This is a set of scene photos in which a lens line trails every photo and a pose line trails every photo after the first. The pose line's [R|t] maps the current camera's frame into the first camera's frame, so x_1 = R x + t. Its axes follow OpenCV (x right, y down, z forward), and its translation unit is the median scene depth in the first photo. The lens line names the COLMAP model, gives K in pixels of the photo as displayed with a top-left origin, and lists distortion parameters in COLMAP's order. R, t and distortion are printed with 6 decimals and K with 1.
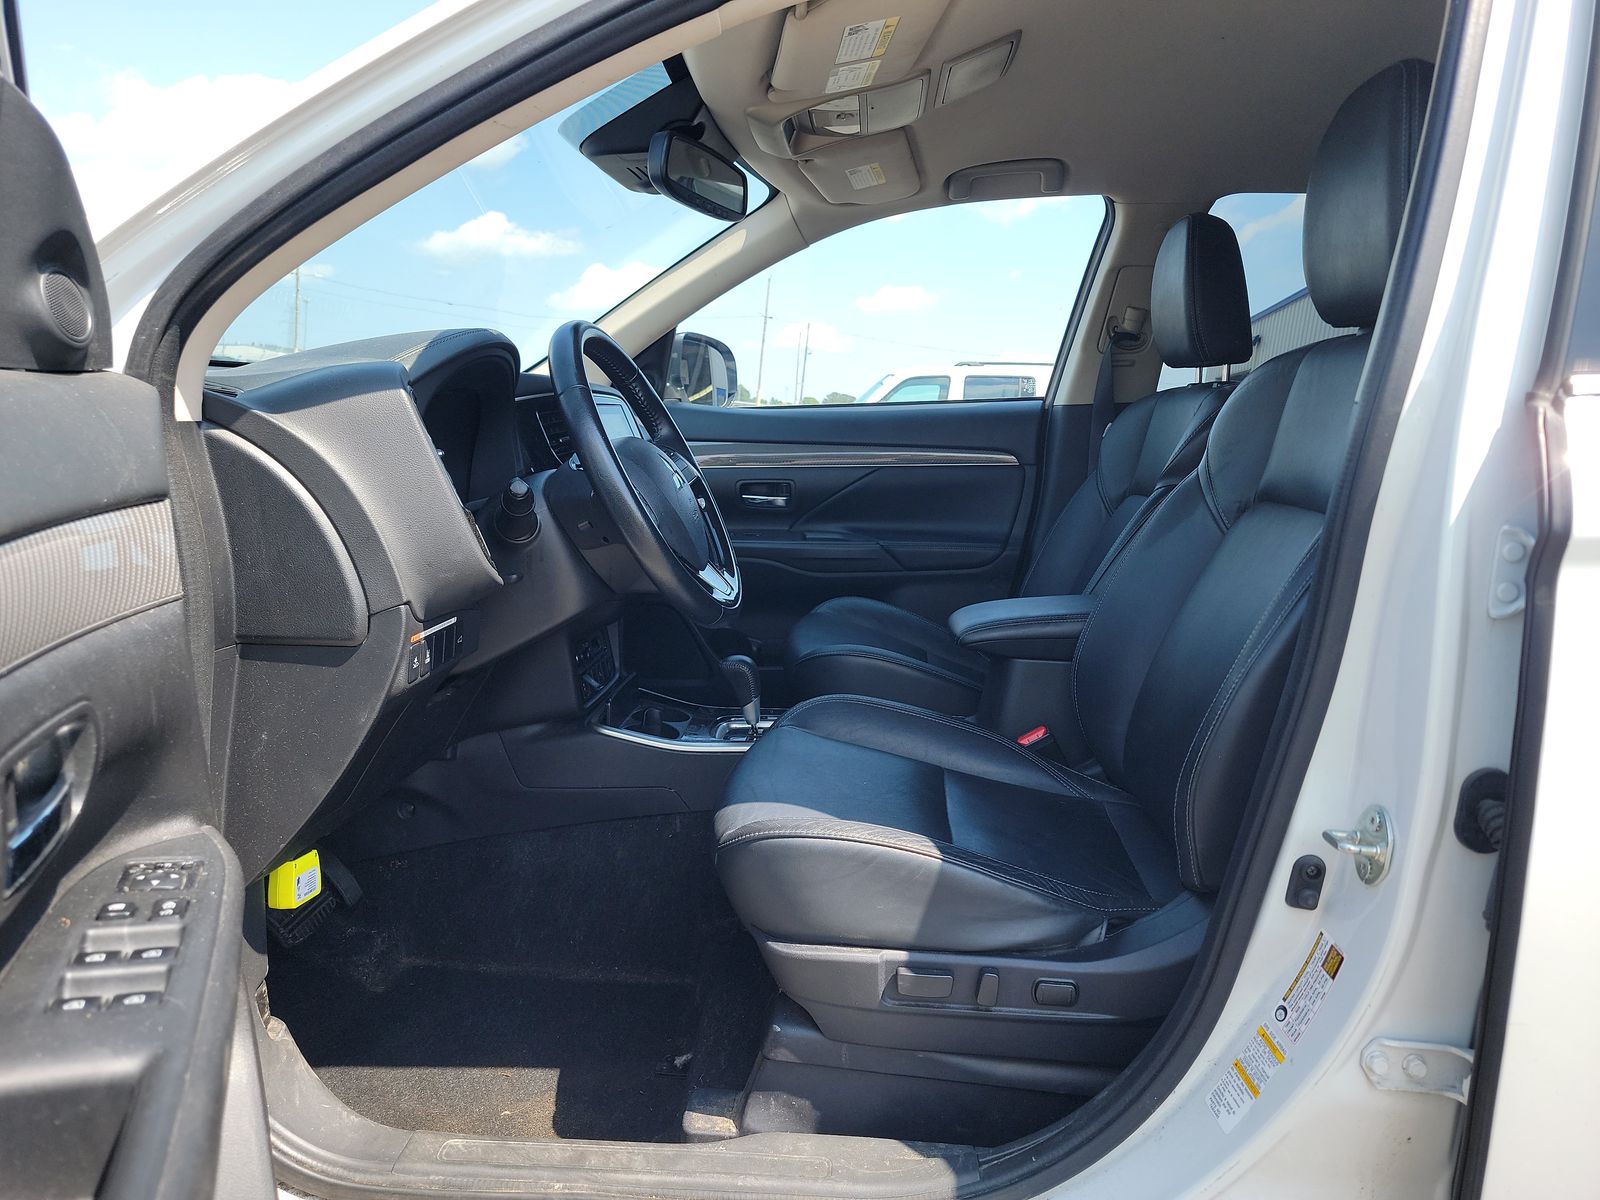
lens RADIAL K [[1131.9, 0, 804.9], [0, 1131.9, 598.4], [0, 0, 1]] dist [0.040286, -0.028412]
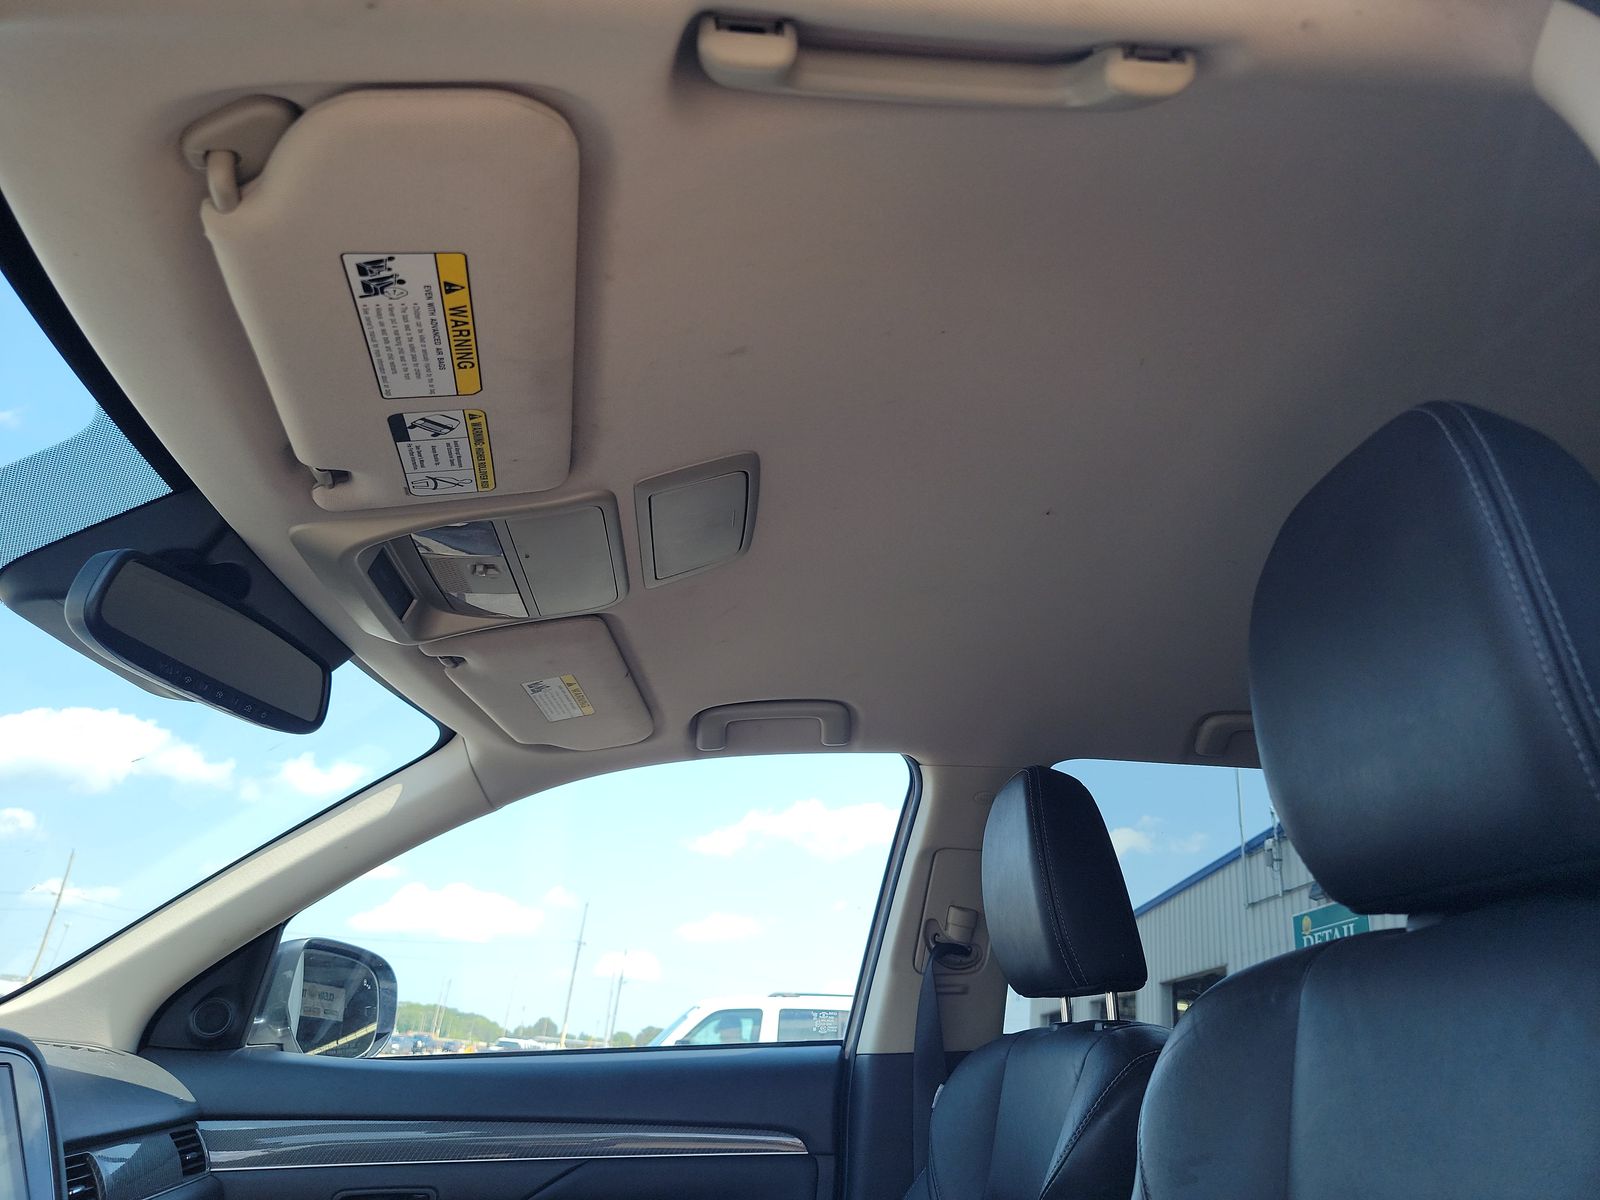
lens RADIAL K [[1131.9, 0, 804.2], [0, 1131.9, 602.6], [0, 0, 1]] dist [0.040286, -0.028412]
pose [[0.988845, 0.054892, 0.138462, 0.087091], [0.023588, 0.860170, -0.509461, -0.062163], [-0.147066, 0.507044, 0.849281, 0.323532]]
